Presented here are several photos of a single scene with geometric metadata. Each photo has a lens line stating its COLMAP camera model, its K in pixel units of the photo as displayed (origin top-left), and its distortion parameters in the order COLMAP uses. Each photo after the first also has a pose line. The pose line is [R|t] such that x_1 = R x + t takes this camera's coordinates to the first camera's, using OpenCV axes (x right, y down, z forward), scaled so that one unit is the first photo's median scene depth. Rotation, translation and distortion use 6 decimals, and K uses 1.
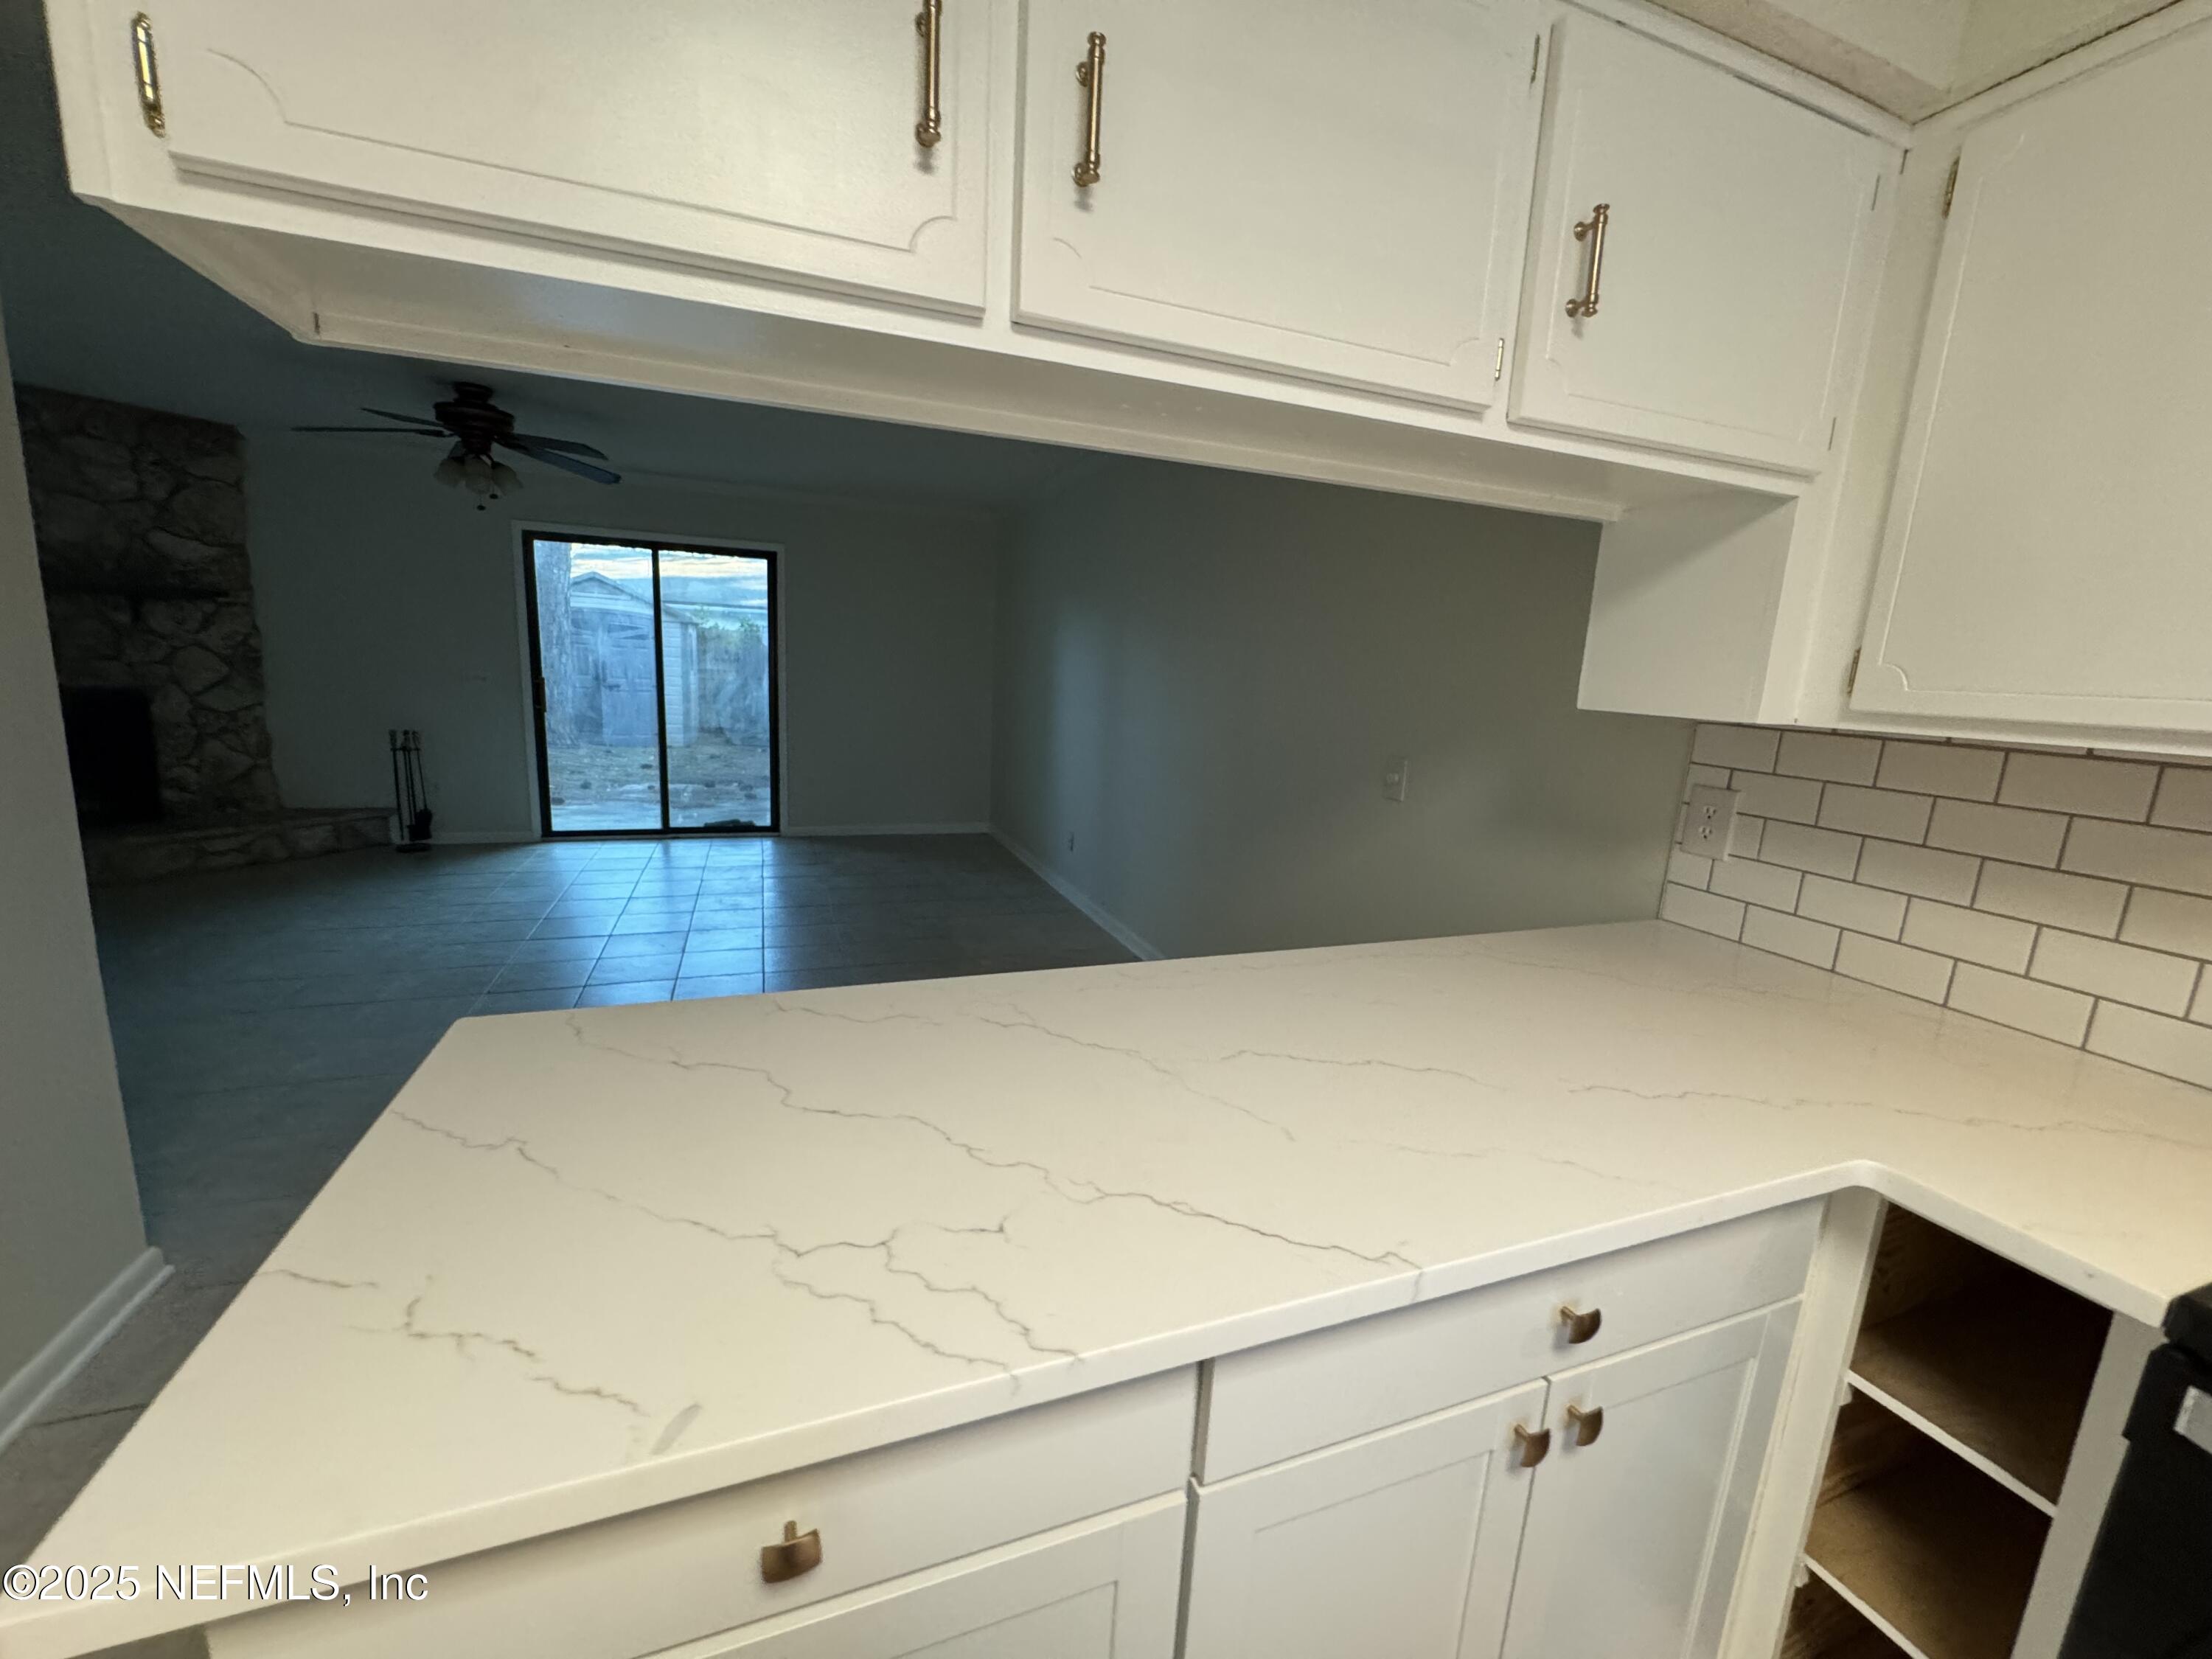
lens RADIAL K [[901.1, 0, 1106.6], [0, 901.1, 829.3], [0, 0, 1]] dist [-0.000710, 0.000203]
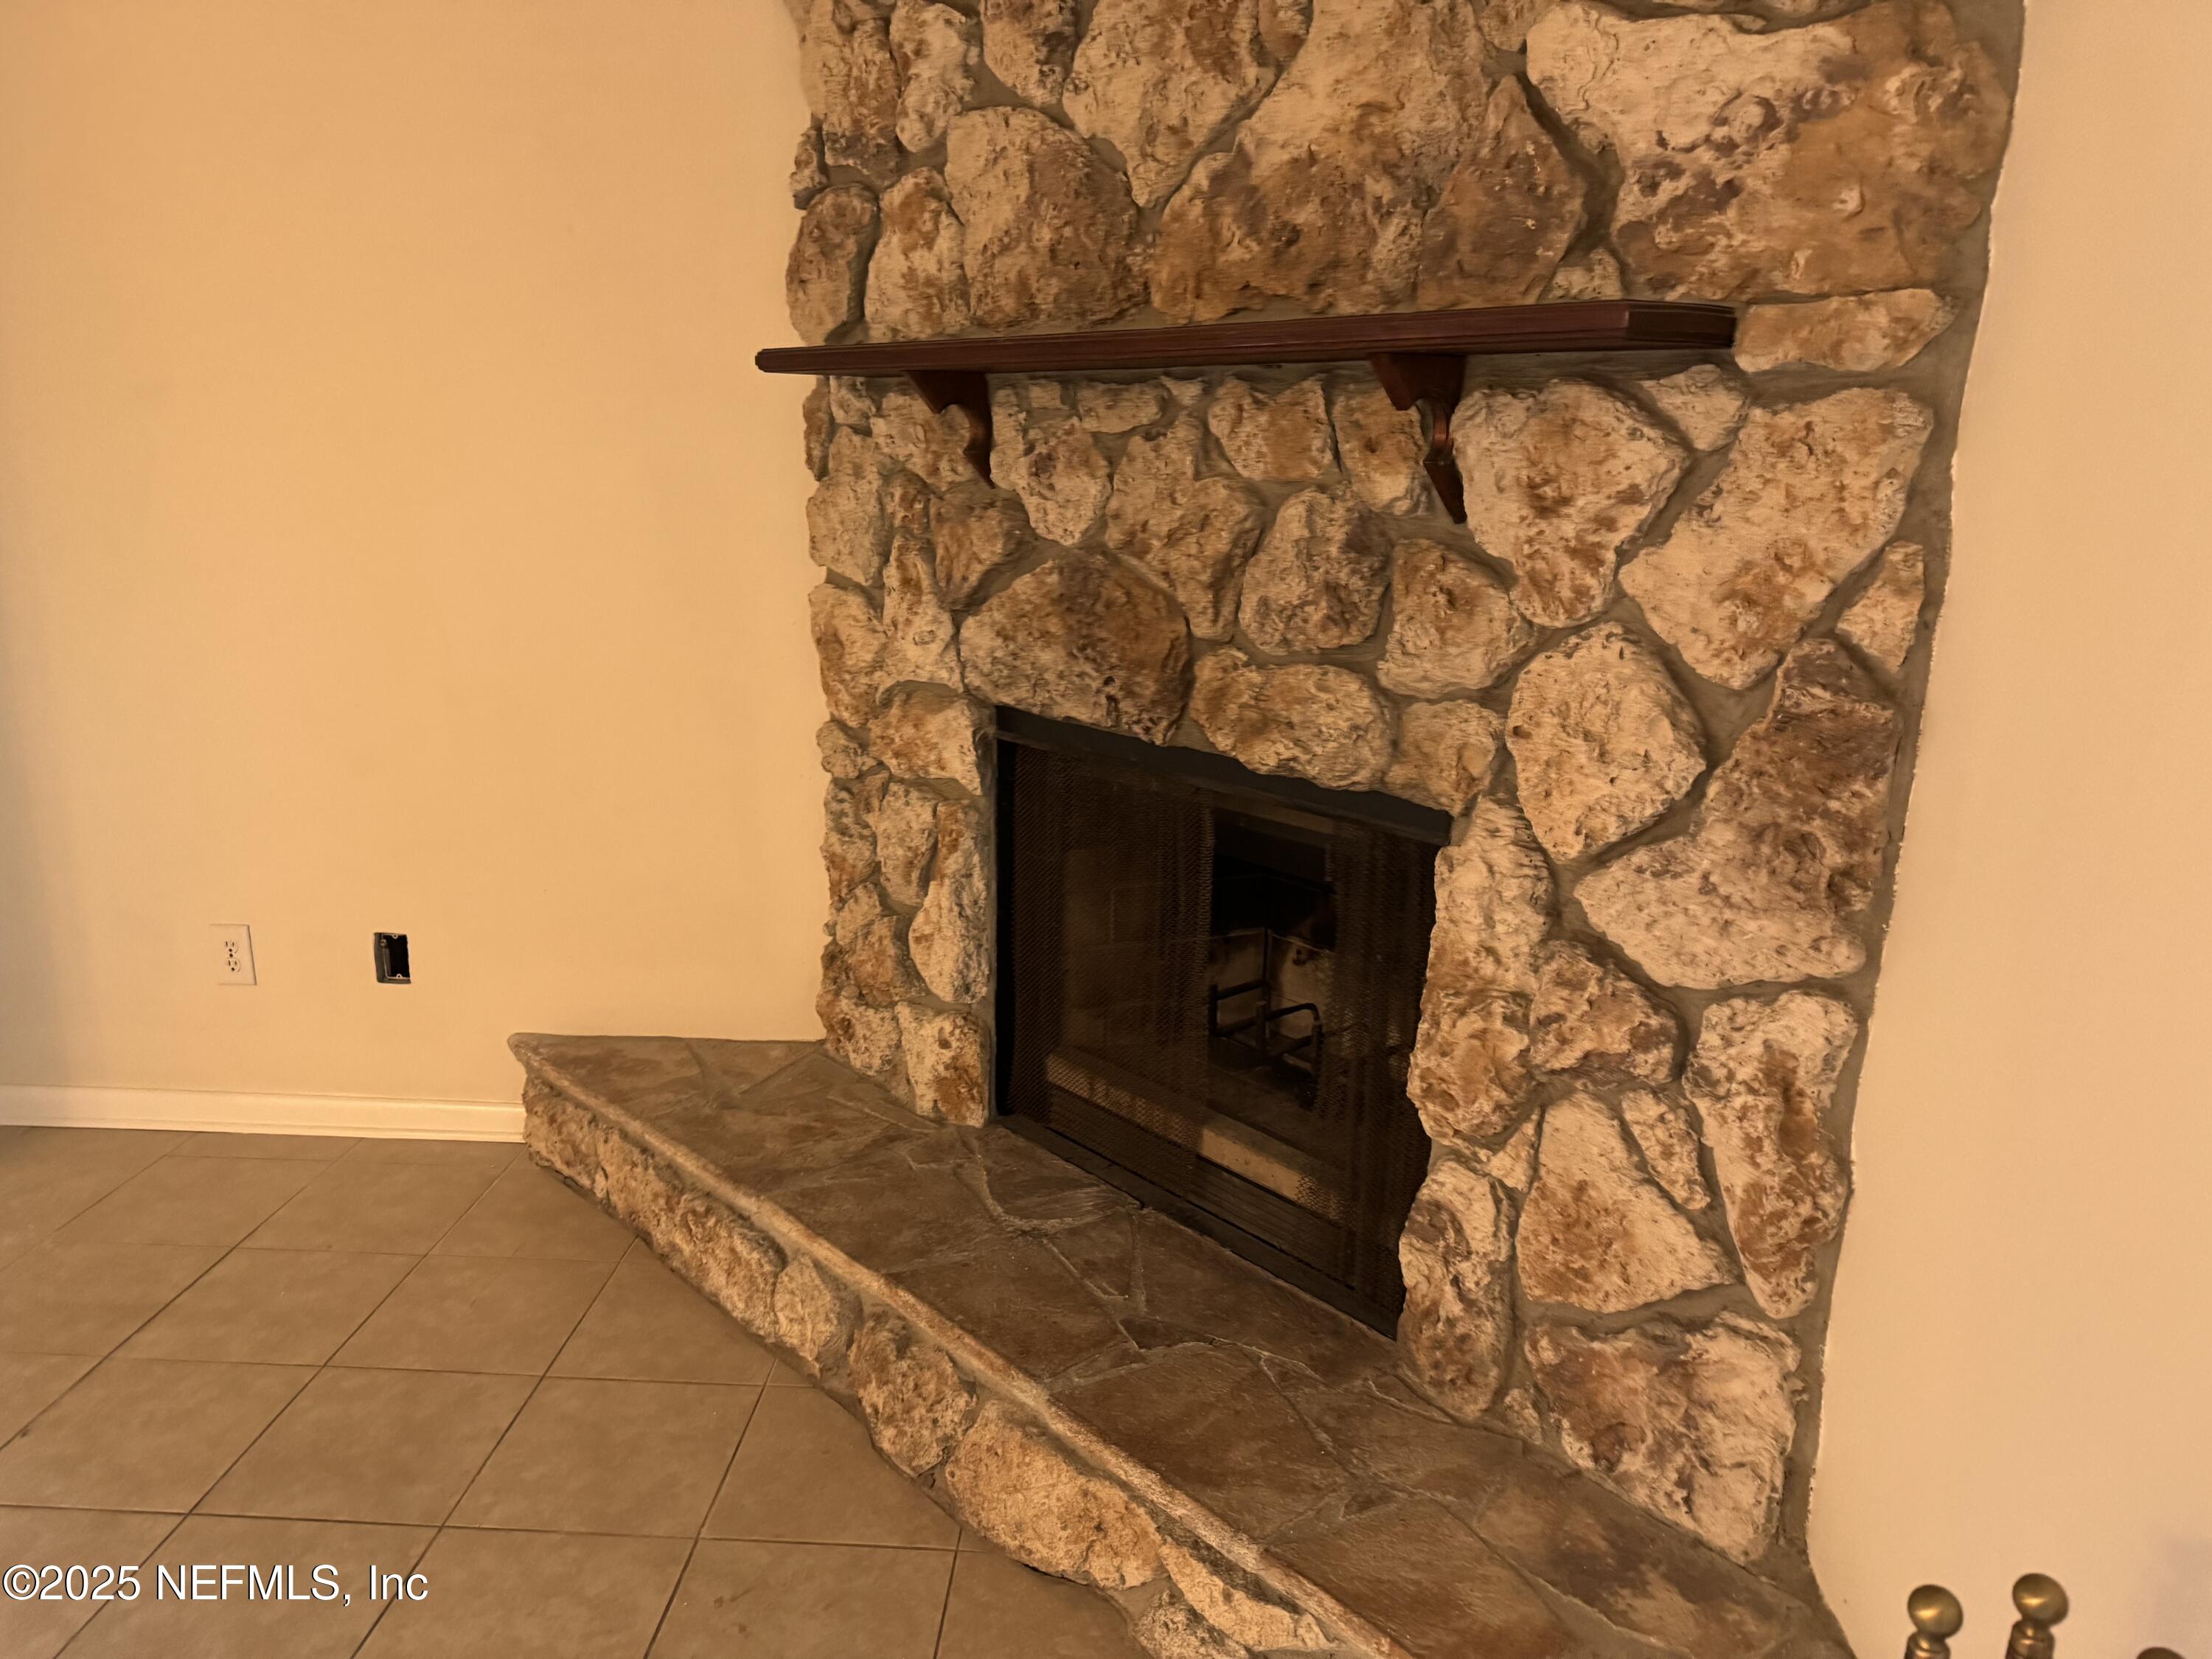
lens RADIAL K [[1531.0, 0, 1116.7], [0, 1531.0, 842.3], [0, 0, 1]] dist [0.049486, -0.018104]
pose [[-0.385207, 0.167414, -0.907518, -0.665853], [-0.209373, 0.941907, 0.262628, -0.221691], [0.898765, 0.291176, -0.327777, 1.012697]]
